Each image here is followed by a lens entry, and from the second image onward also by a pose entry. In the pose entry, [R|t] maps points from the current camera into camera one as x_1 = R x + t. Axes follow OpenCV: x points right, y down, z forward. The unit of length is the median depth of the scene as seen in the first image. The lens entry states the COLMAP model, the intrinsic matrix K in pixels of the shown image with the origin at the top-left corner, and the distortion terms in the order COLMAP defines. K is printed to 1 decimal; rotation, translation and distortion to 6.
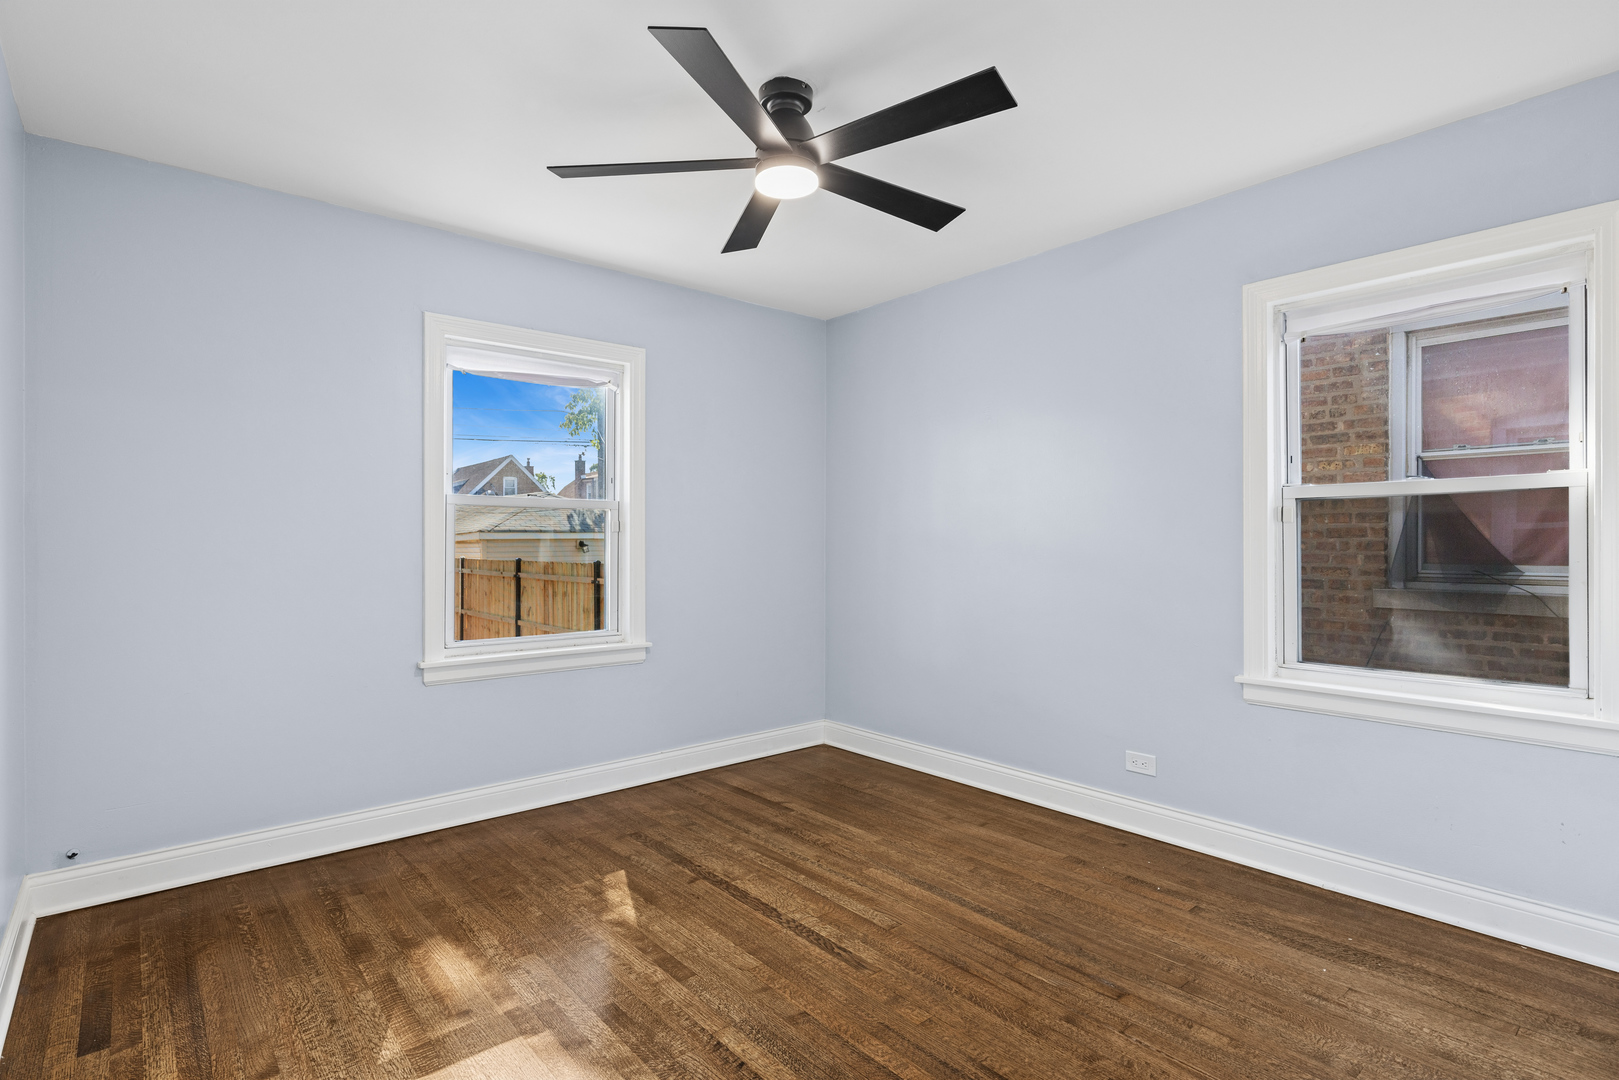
lens RADIAL K [[805.3, 0, 812.1], [0, 805.3, 541.8], [0, 0, 1]] dist [-0.007986, 0.000284]
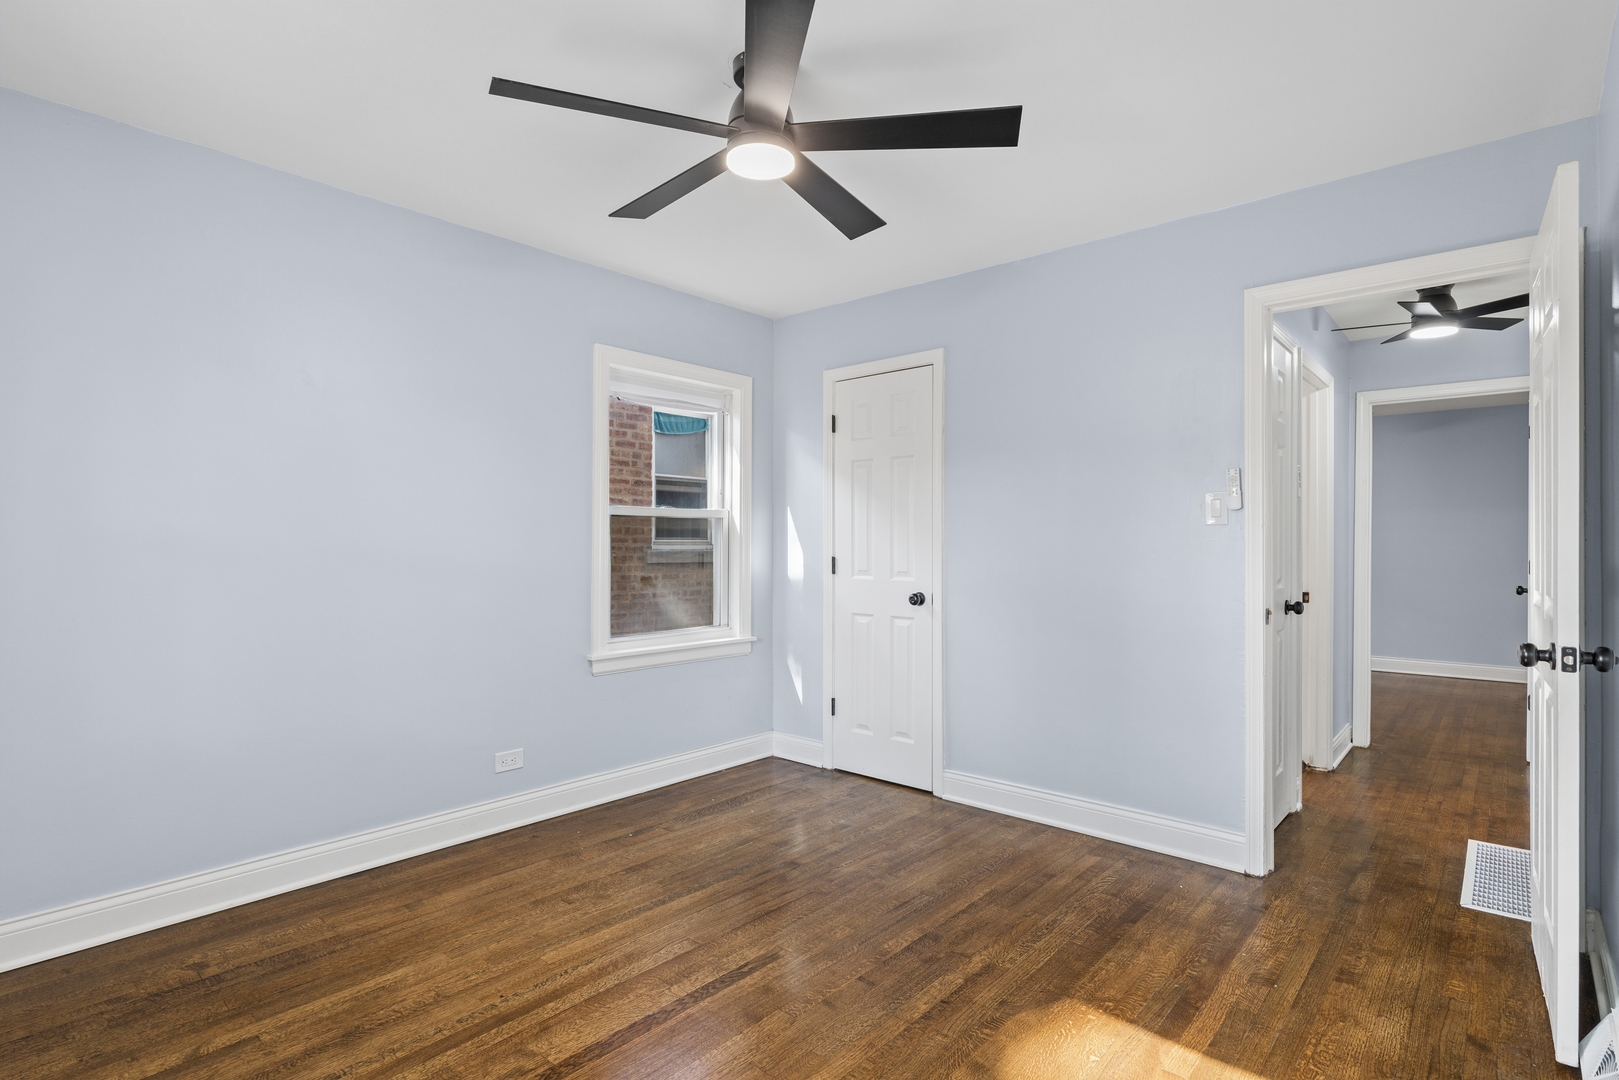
lens RADIAL K [[805.3, 0, 812.1], [0, 805.3, 541.8], [0, 0, 1]] dist [-0.007986, 0.000284]
pose [[-0.139526, 0.001355, 0.990218, -0.781580], [0.002657, 0.999996, -0.000994, -0.006521], [-0.990215, 0.002493, -0.139529, 0.873462]]
